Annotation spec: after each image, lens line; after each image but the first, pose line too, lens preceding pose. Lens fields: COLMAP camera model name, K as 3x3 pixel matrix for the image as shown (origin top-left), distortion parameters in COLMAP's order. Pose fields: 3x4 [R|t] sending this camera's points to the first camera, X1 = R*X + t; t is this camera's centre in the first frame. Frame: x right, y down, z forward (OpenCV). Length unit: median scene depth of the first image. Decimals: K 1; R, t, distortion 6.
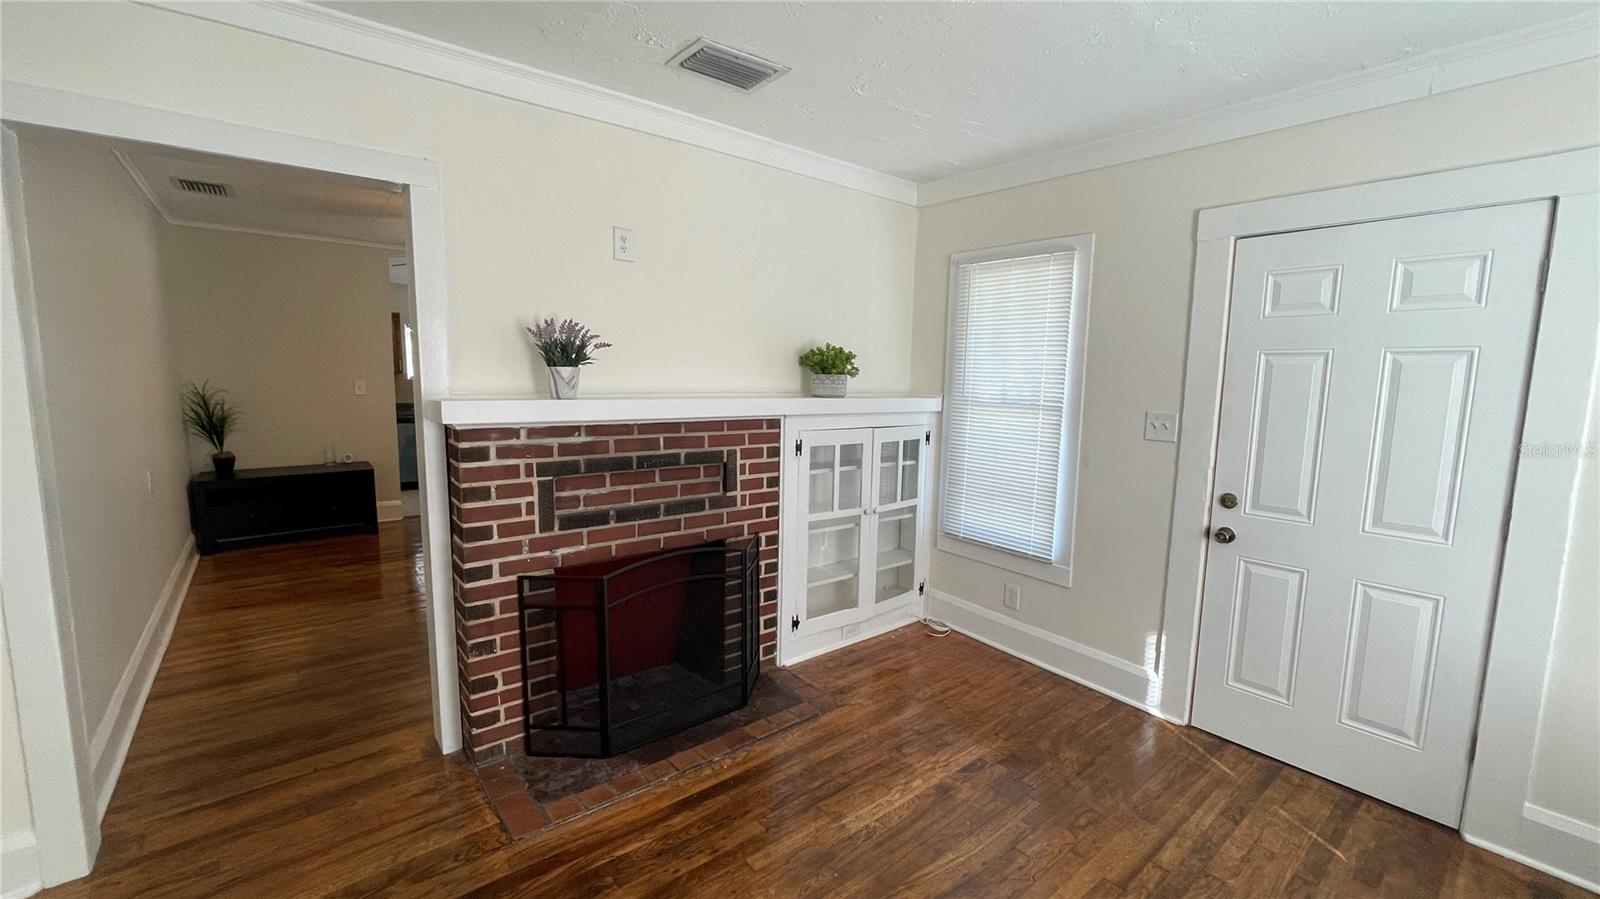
lens RADIAL K [[643.1, 0, 789.3], [0, 643.1, 449.4], [0, 0, 1]] dist [0.000489, -0.000807]
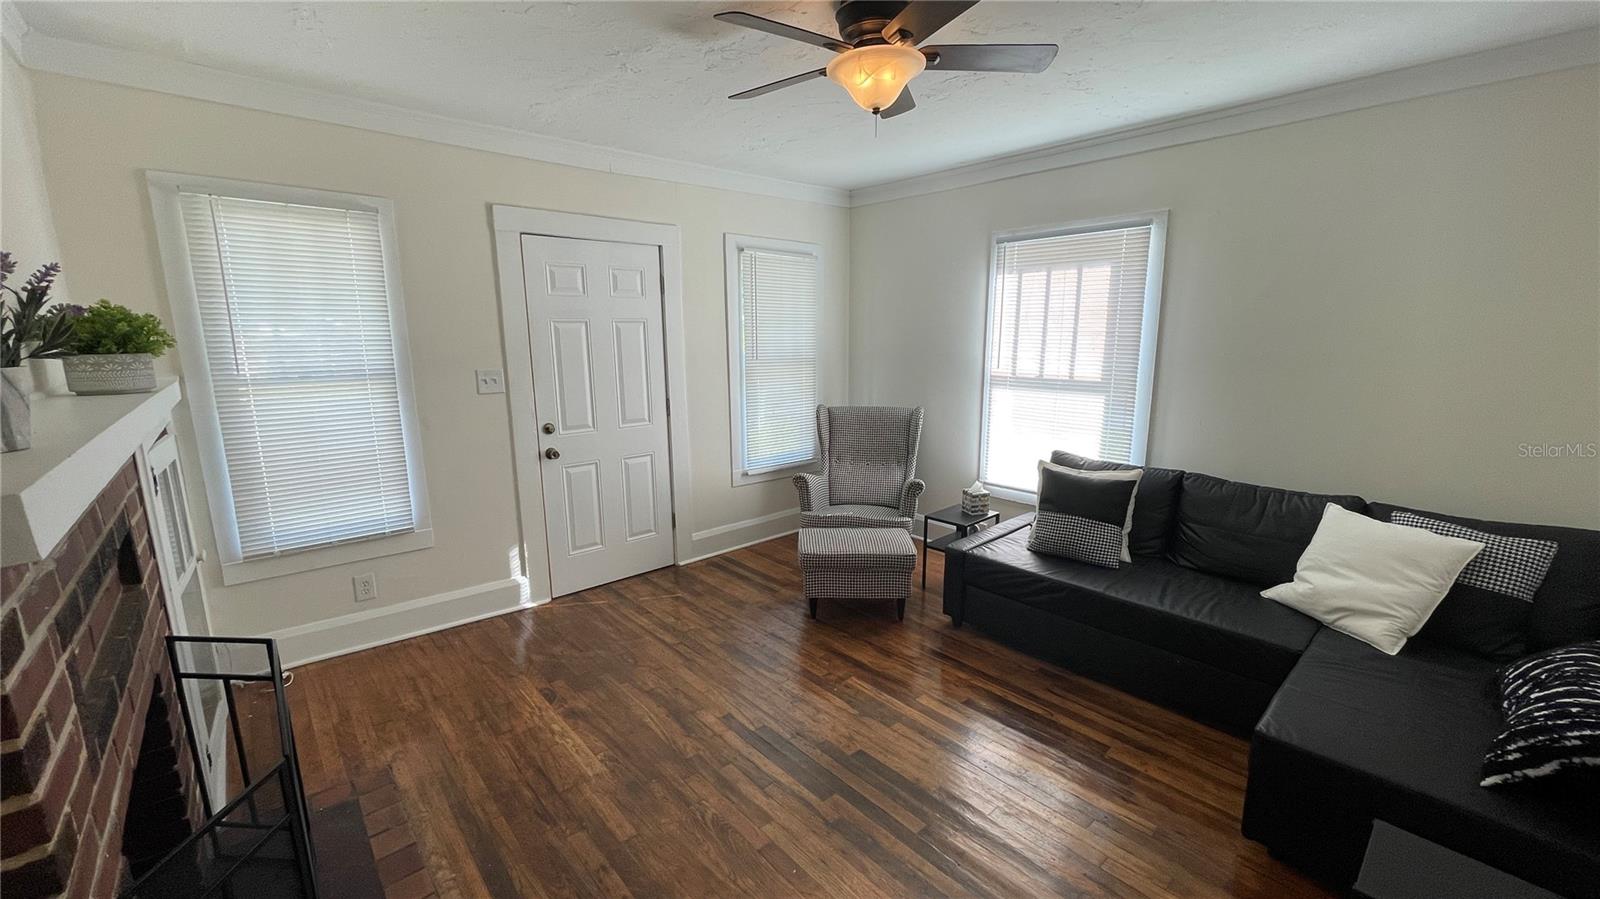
lens RADIAL K [[643.1, 0, 797.0], [0, 643.1, 448.6], [0, 0, 1]] dist [0.000489, -0.000807]
pose [[-0.043655, -0.200118, 0.978799, -0.685999], [0.125768, 0.970838, 0.204100, -0.091722], [-0.991099, 0.132012, -0.017214, 0.488706]]
